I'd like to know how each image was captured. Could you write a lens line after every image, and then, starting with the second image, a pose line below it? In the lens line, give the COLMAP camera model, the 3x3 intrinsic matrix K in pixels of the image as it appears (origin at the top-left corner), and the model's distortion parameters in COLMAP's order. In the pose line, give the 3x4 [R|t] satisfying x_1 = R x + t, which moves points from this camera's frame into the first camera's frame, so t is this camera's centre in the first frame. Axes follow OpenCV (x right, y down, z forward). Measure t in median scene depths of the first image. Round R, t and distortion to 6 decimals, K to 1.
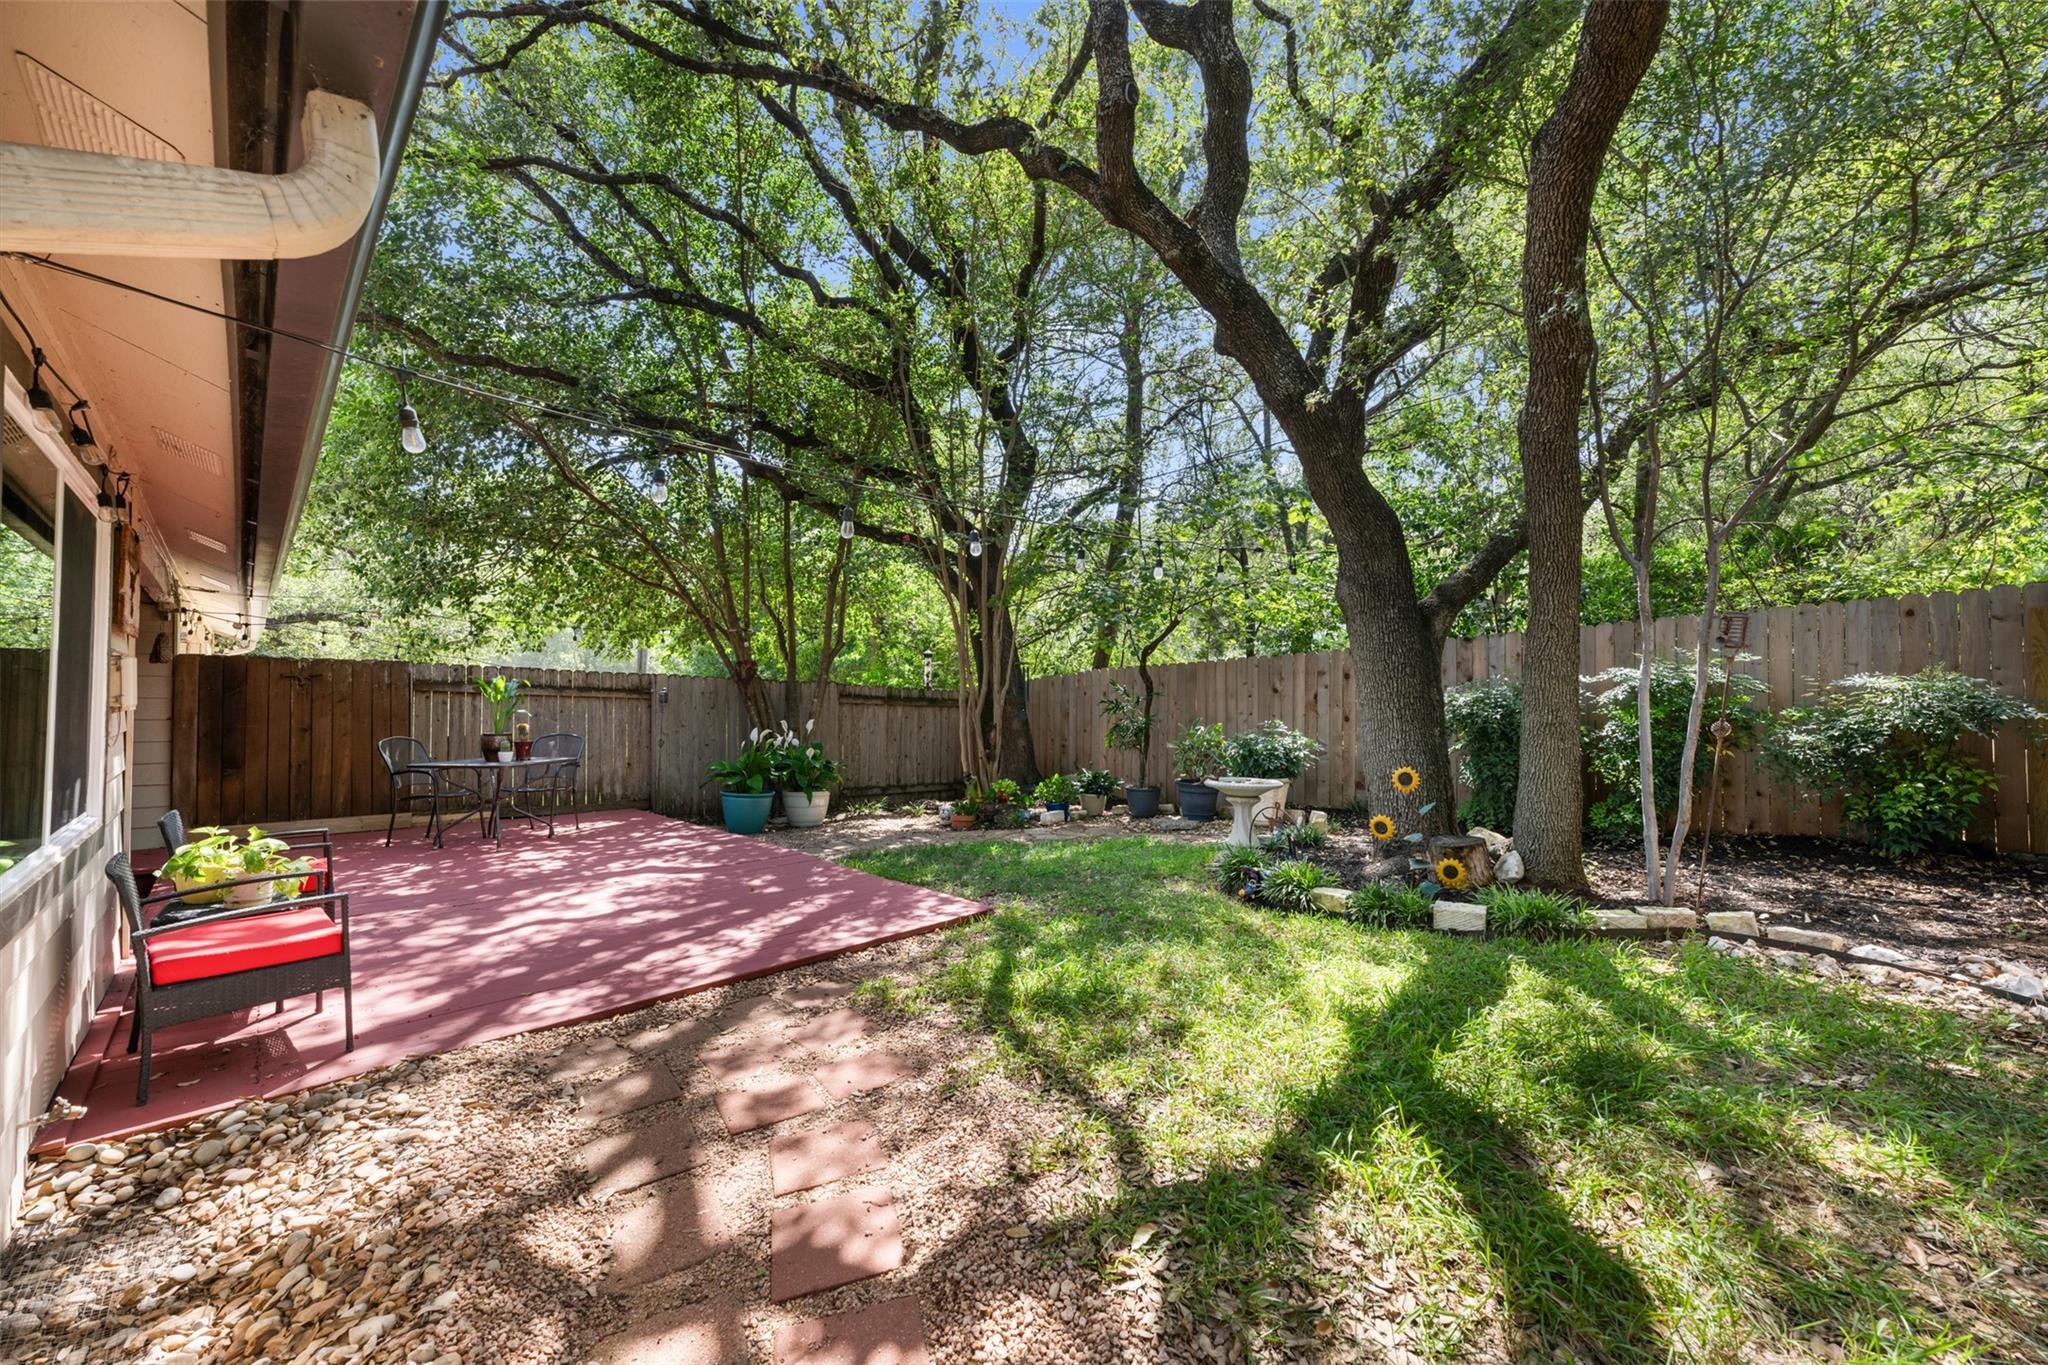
lens RADIAL K [[799.1, 0, 1022.5], [0, 799.1, 668.9], [0, 0, 1]] dist [-0.001446, -0.000156]
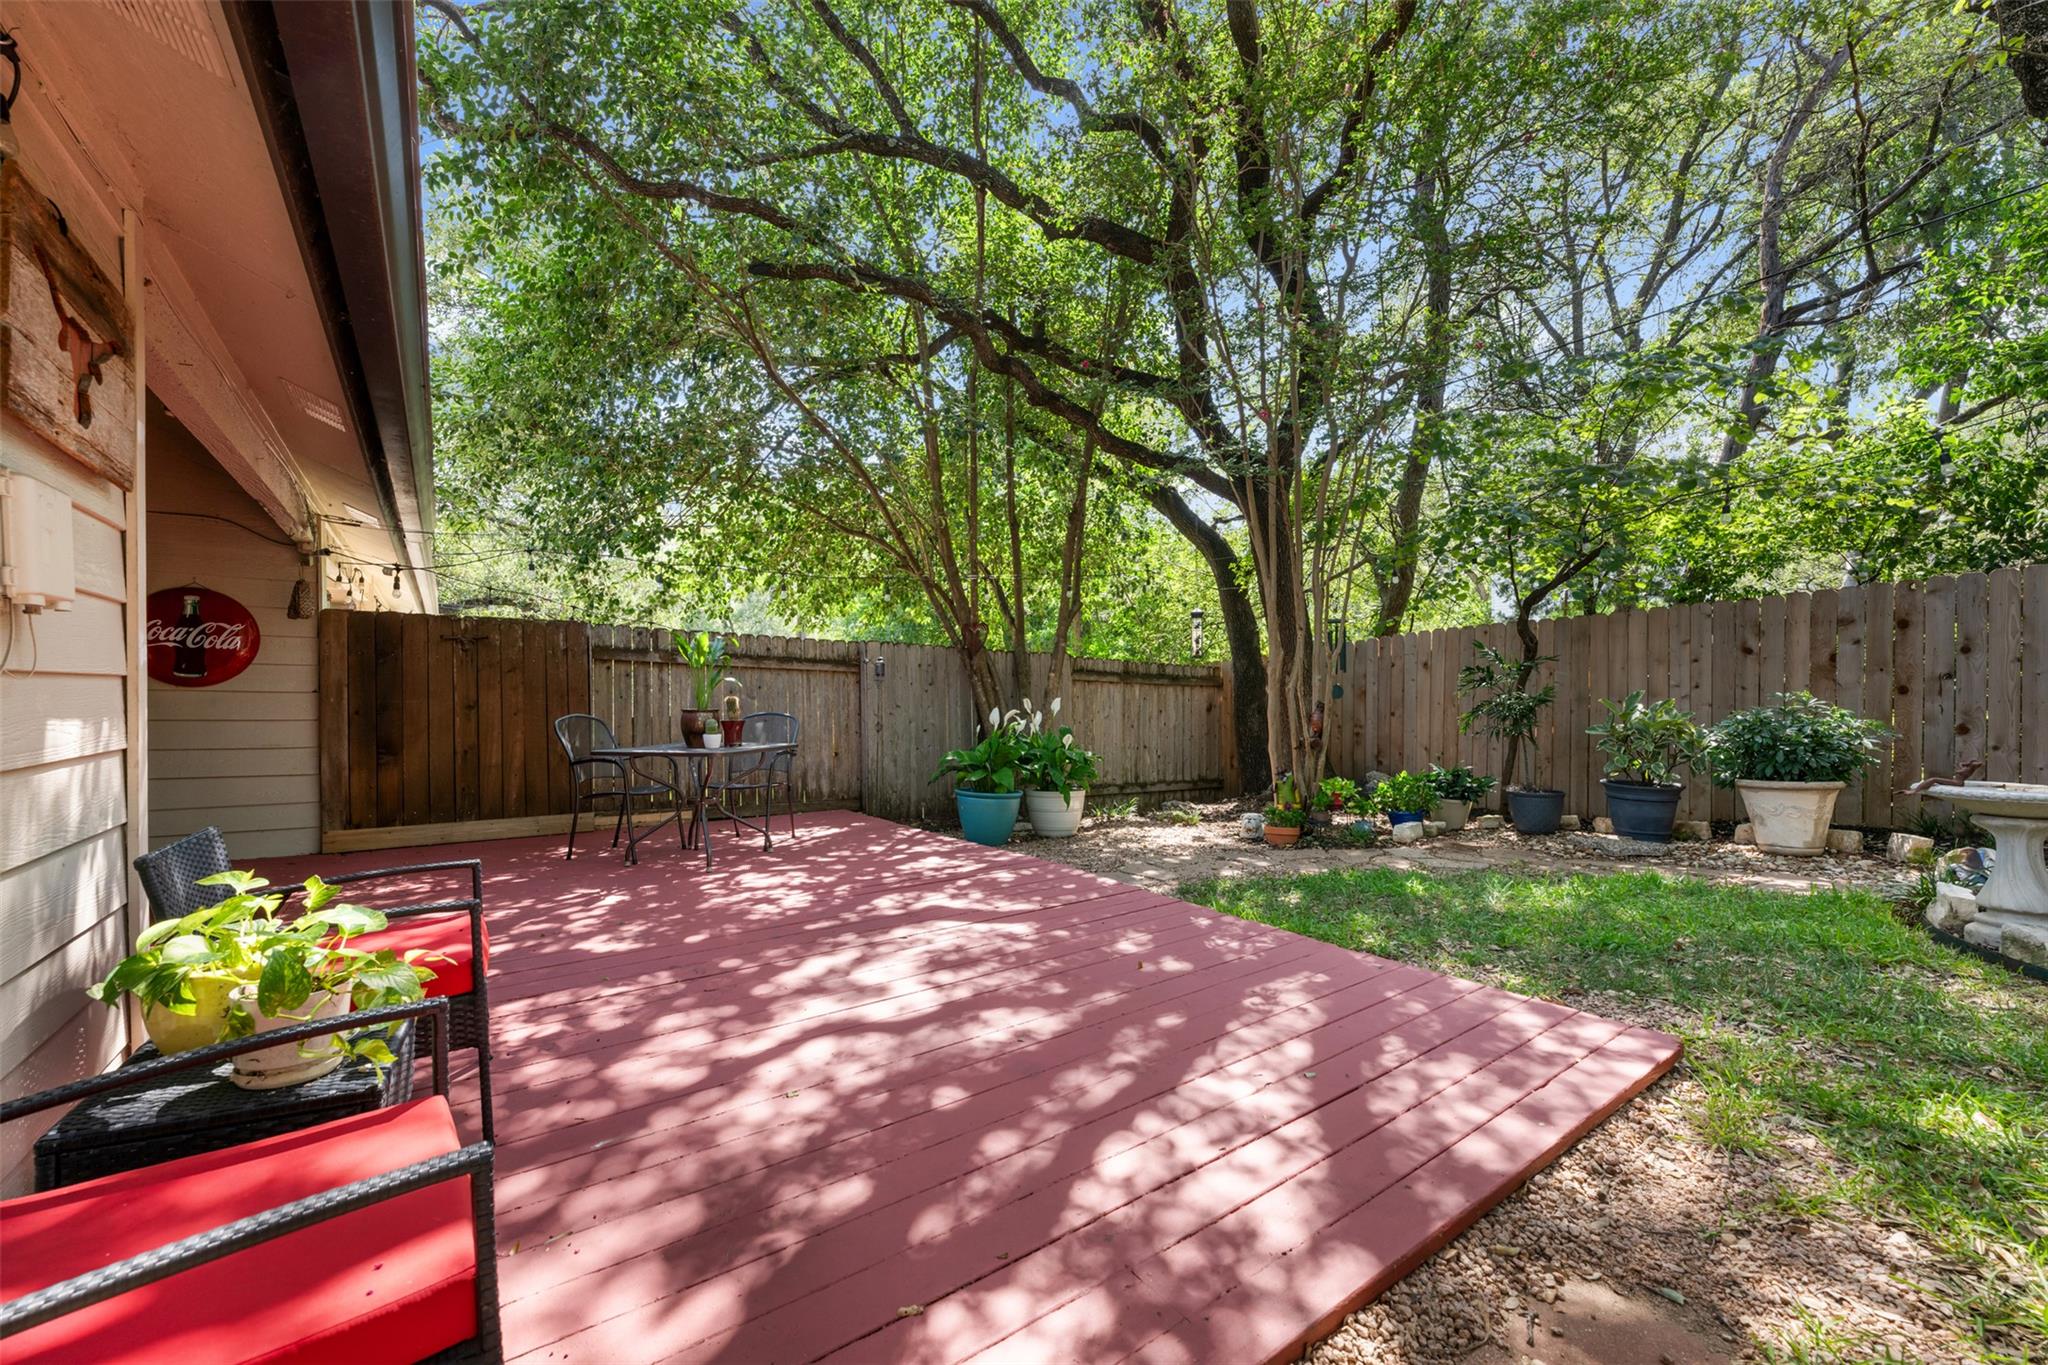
lens RADIAL K [[810.8, 0, 1020.0], [0, 810.8, 681.0], [0, 0, 1]] dist [-0.000976, -0.000004]
pose [[0.988246, -0.007738, -0.152676, -0.218994], [0.011102, 0.999714, 0.021194, 0.036525], [0.152468, -0.022640, 0.988049, 0.266022]]
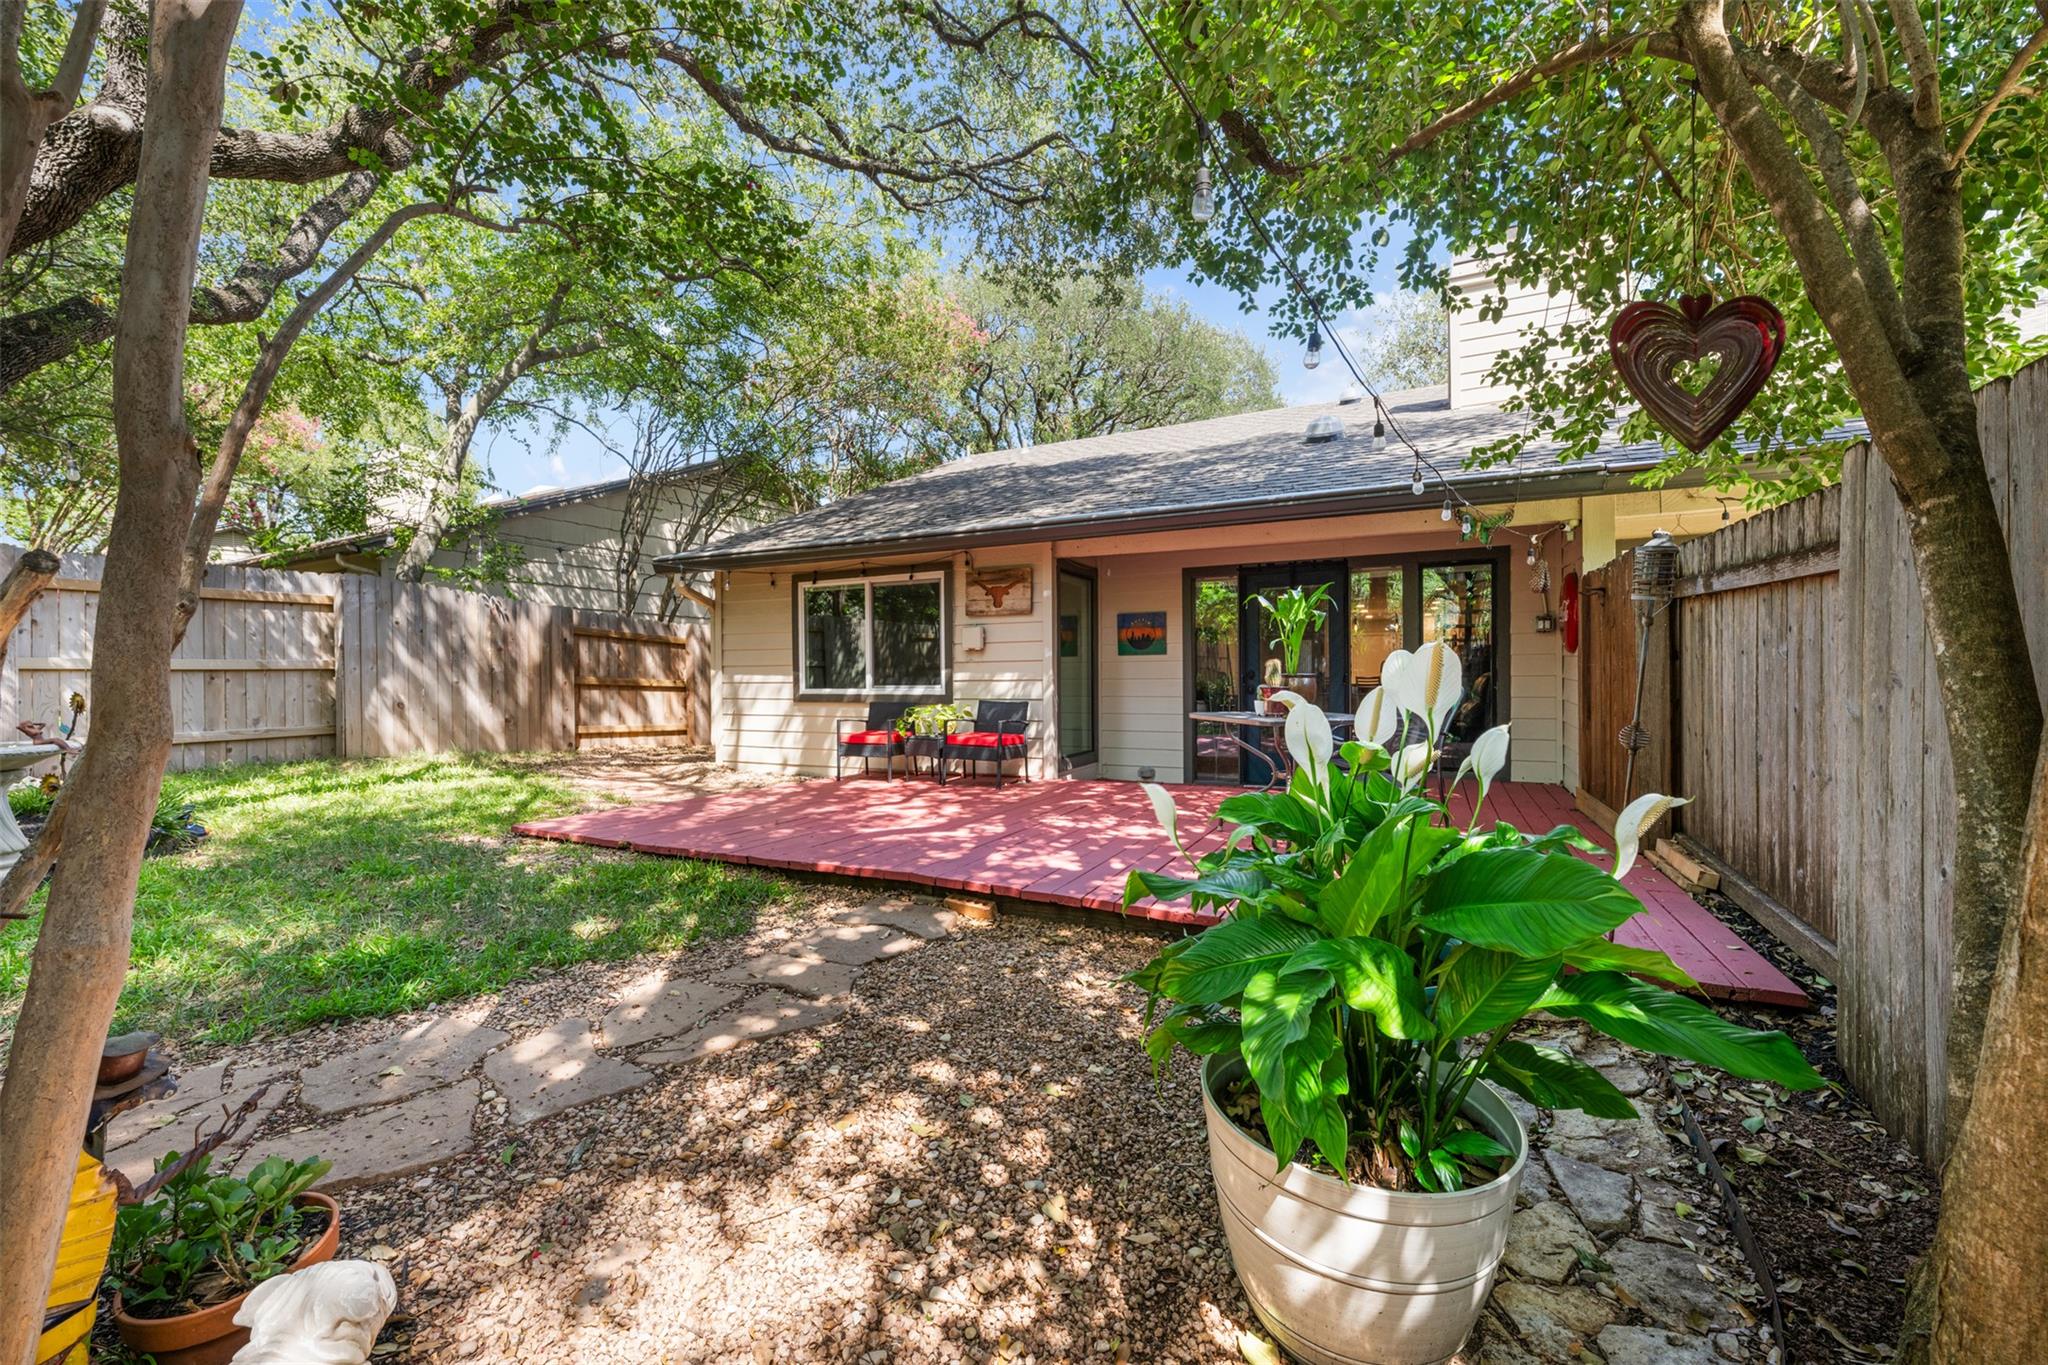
lens RADIAL K [[815.4, 0, 1022.6], [0, 815.4, 690.6], [0, 0, 1]] dist [0.000280, 0.000031]
pose [[-0.938208, 0.009443, -0.345943, -0.183595], [0.016217, 0.999729, -0.016690, 0.087787], [0.345692, -0.021269, -0.938107, 1.351551]]
